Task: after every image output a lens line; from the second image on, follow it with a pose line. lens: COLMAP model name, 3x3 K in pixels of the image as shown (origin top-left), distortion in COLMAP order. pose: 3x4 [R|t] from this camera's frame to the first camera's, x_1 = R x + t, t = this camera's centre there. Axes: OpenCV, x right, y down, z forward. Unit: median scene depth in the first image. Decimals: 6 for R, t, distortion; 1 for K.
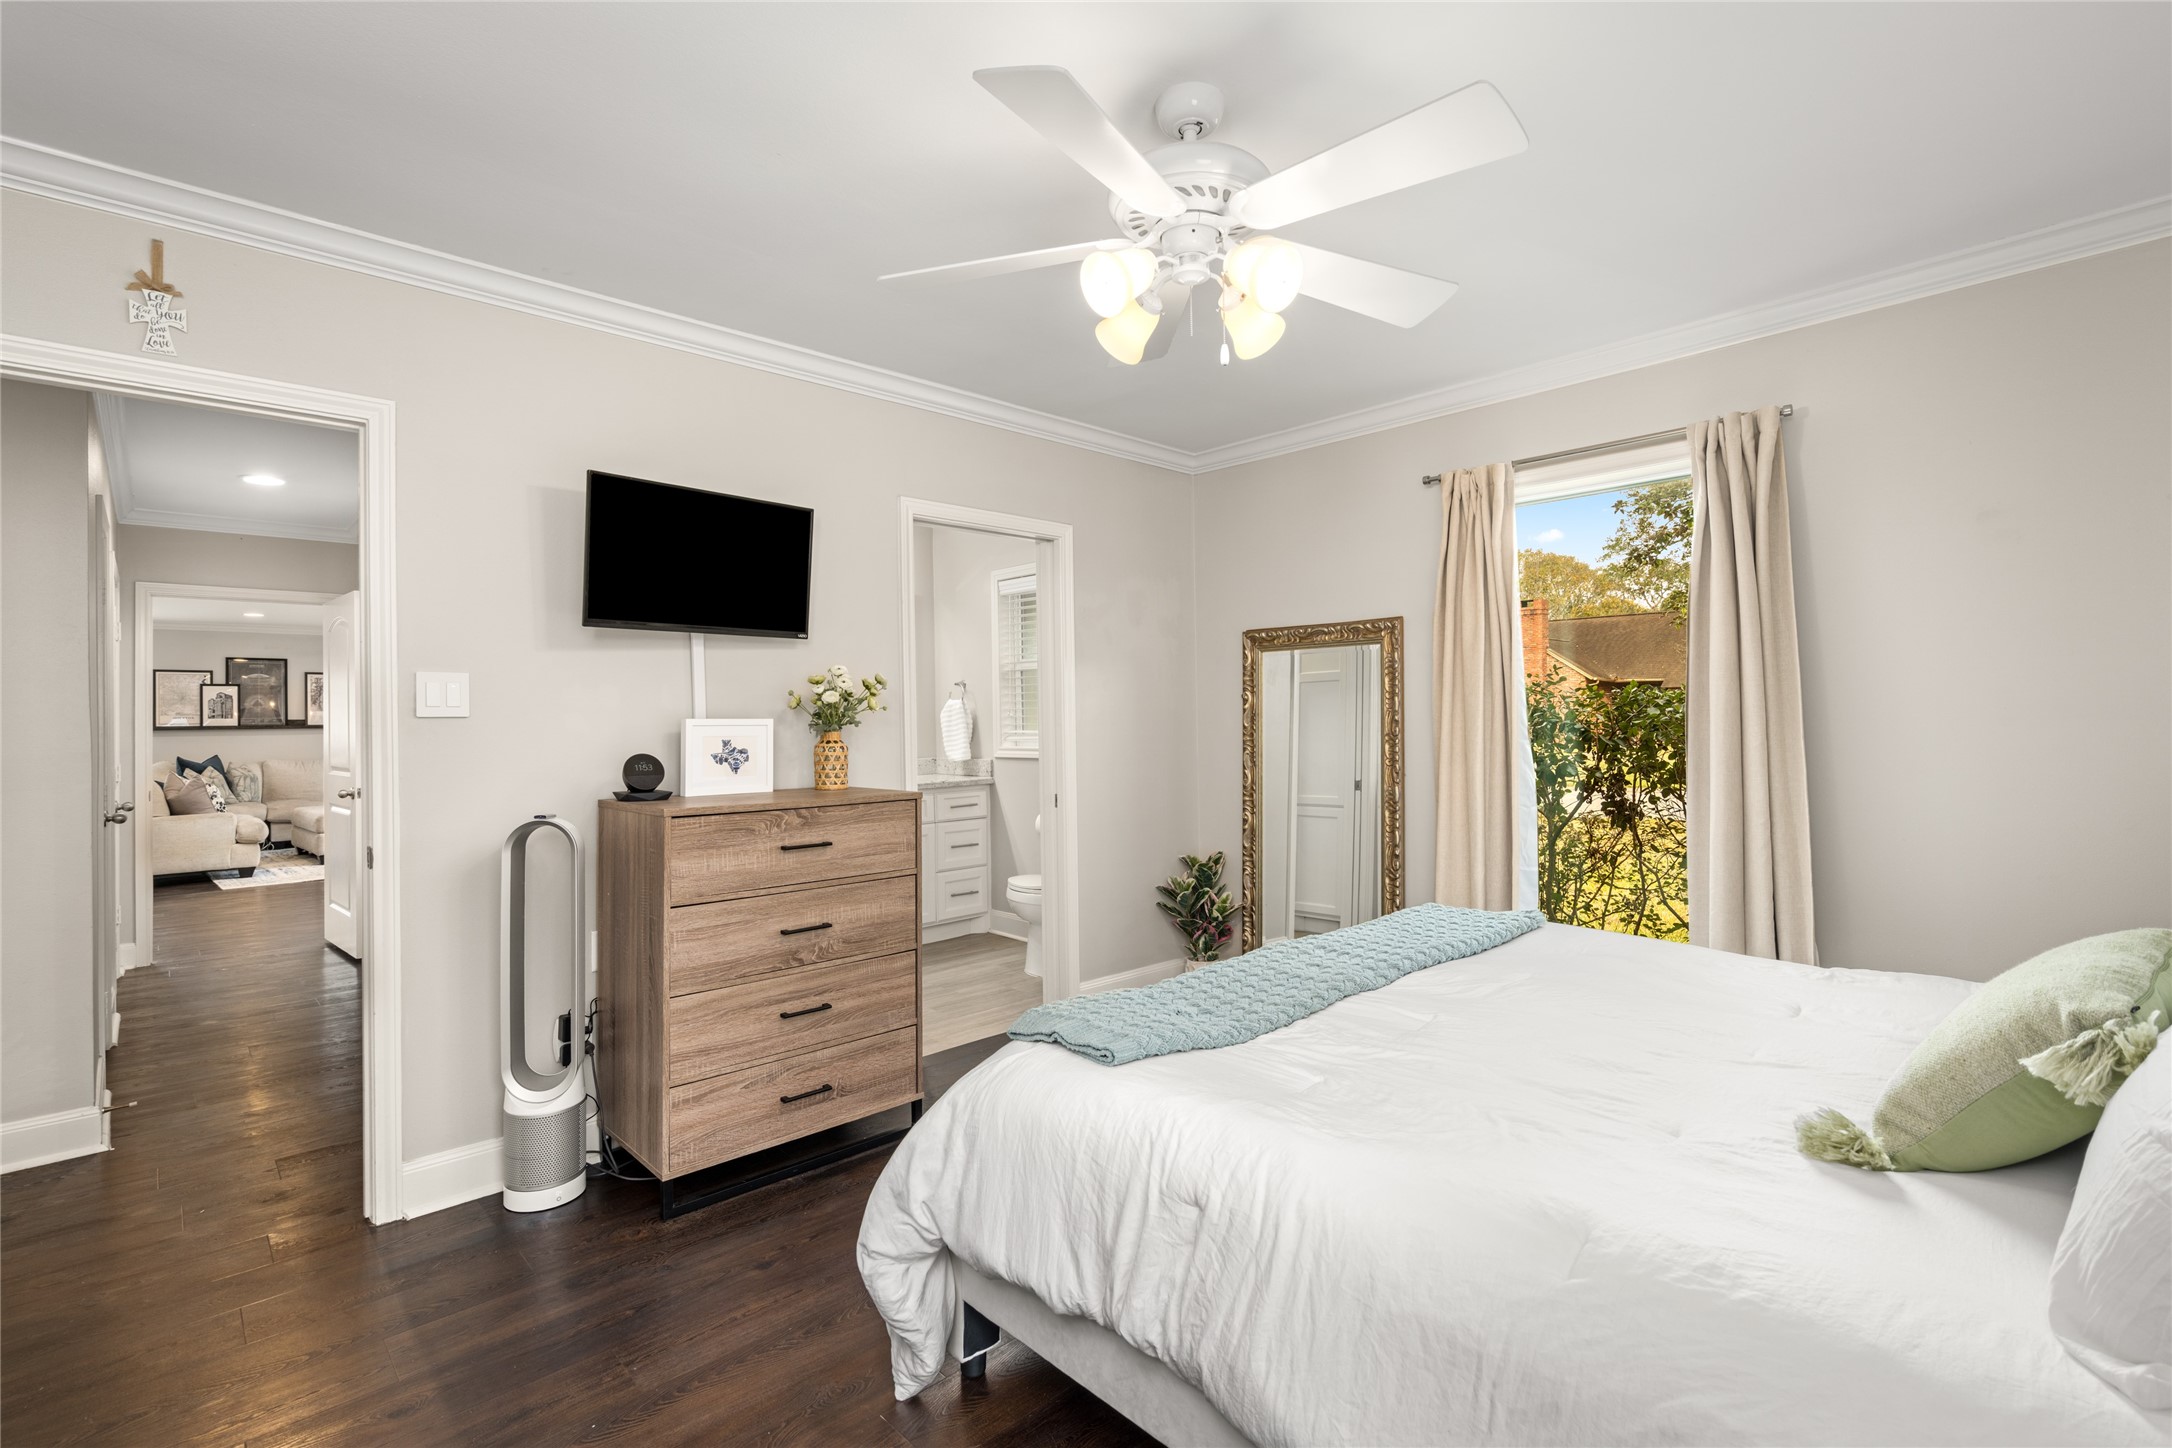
lens RADIAL K [[992.9, 0, 1091.2], [0, 992.9, 707.1], [0, 0, 1]] dist [-0.004795, 0.000366]
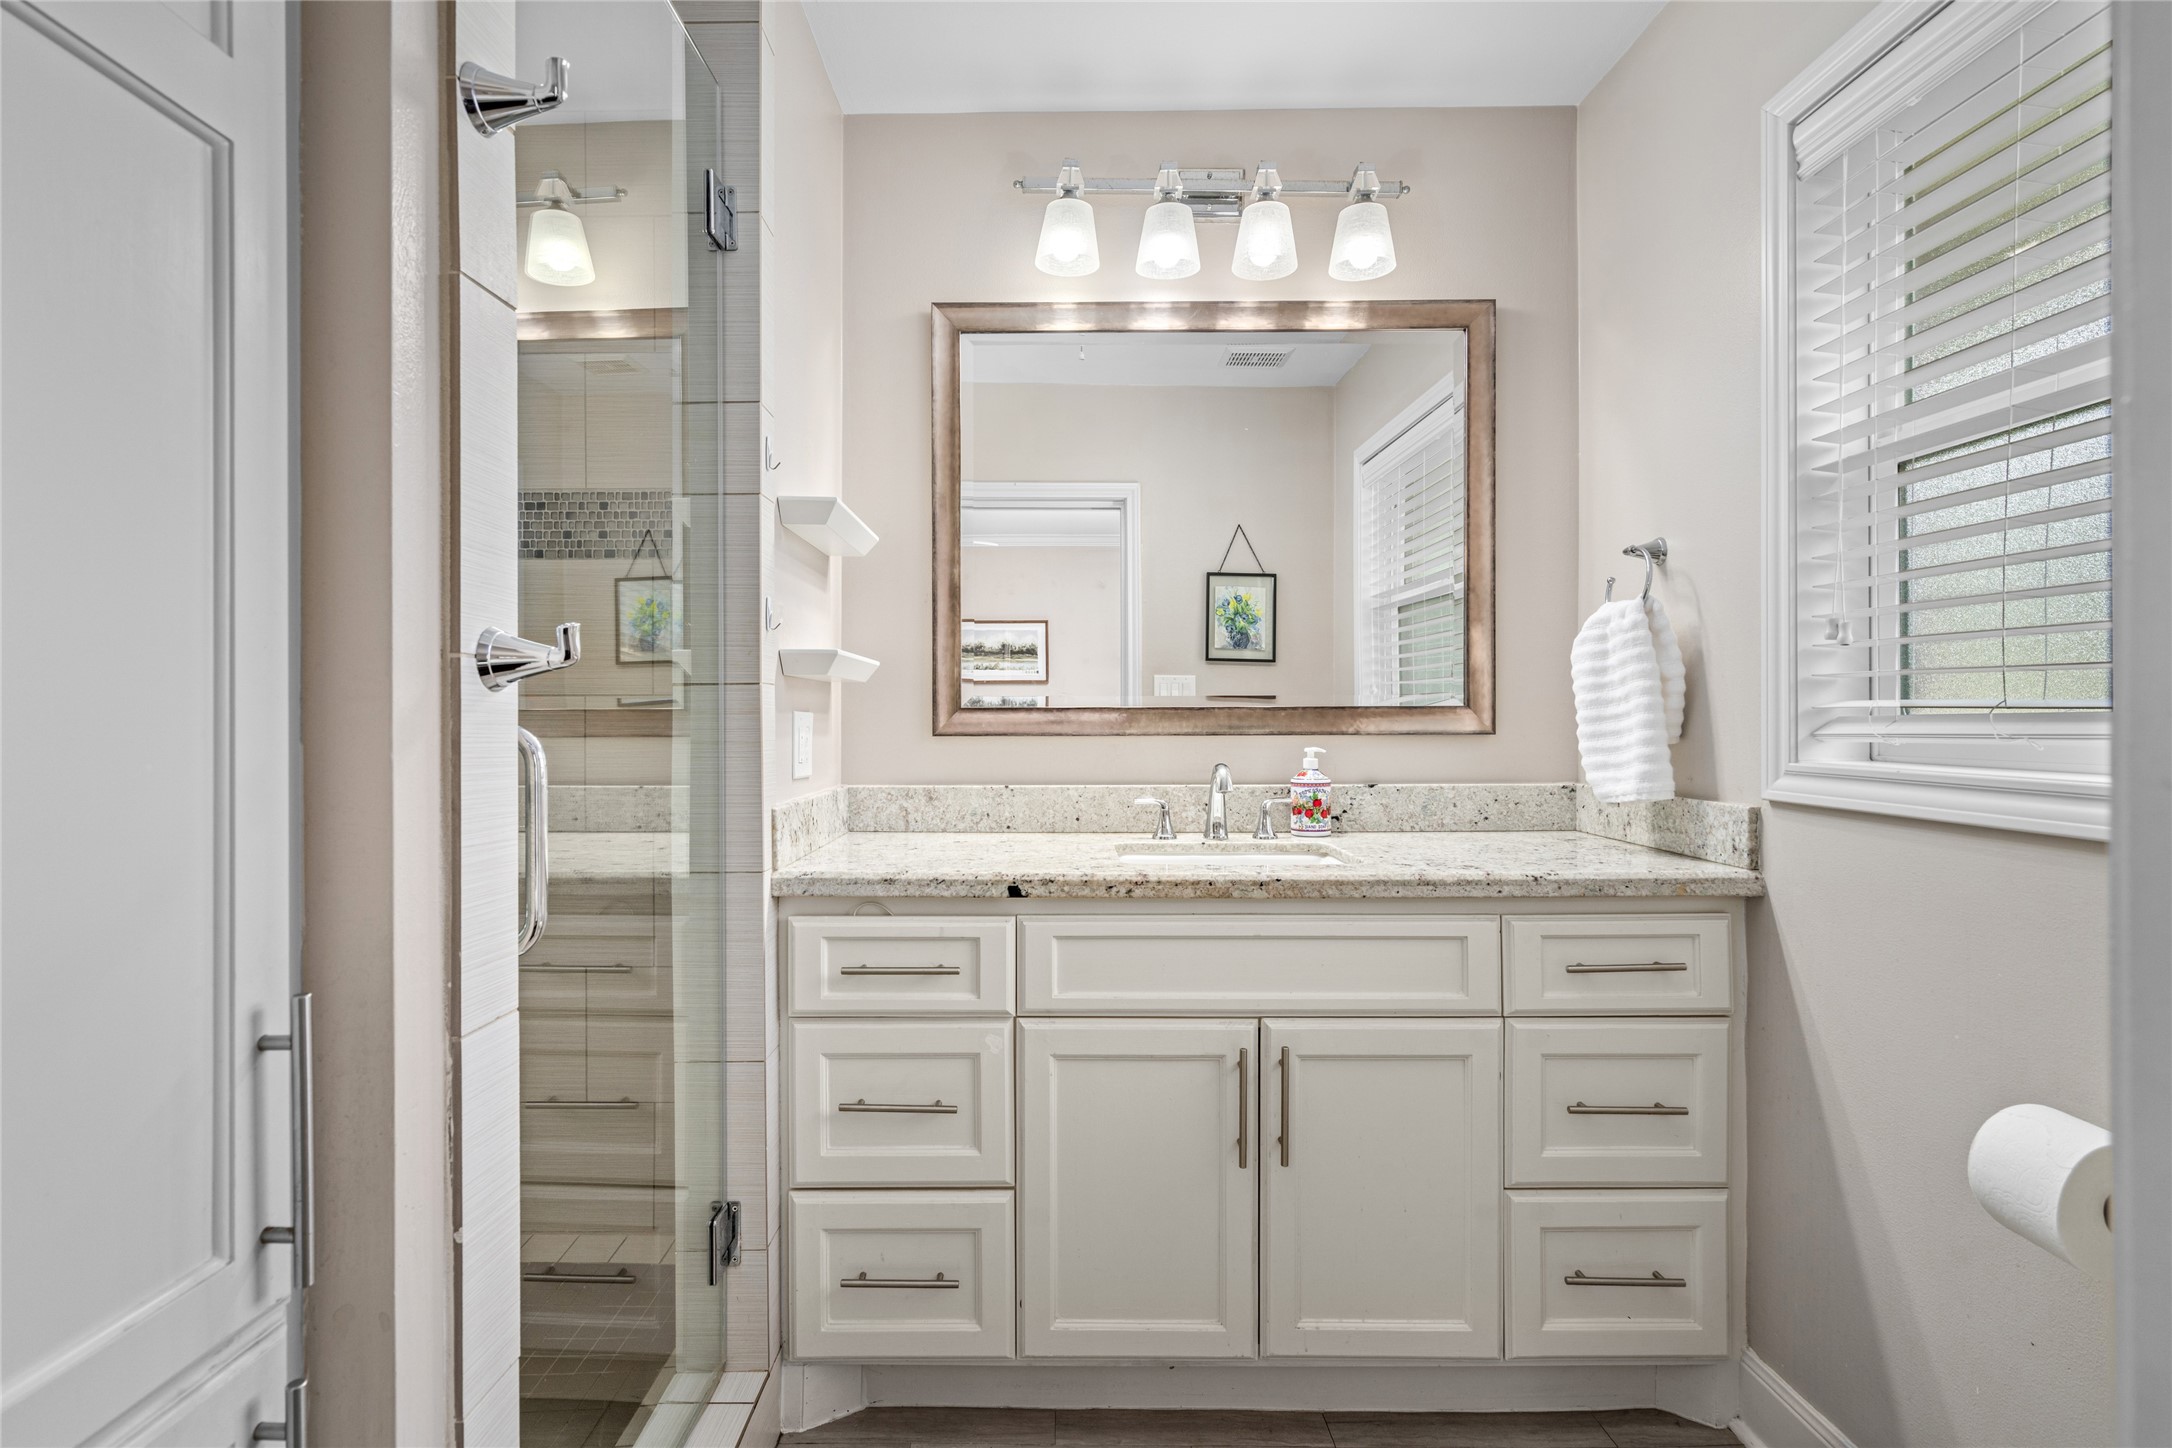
lens RADIAL K [[992.9, 0, 1086.5], [0, 992.9, 724.5], [0, 0, 1]] dist [-0.004795, 0.000366]
pose [[0.720400, 0.023112, -0.693174, -0.043868], [-0.004847, 0.999588, 0.028291, 0.022846], [0.693542, -0.017021, 0.720215, 0.670928]]
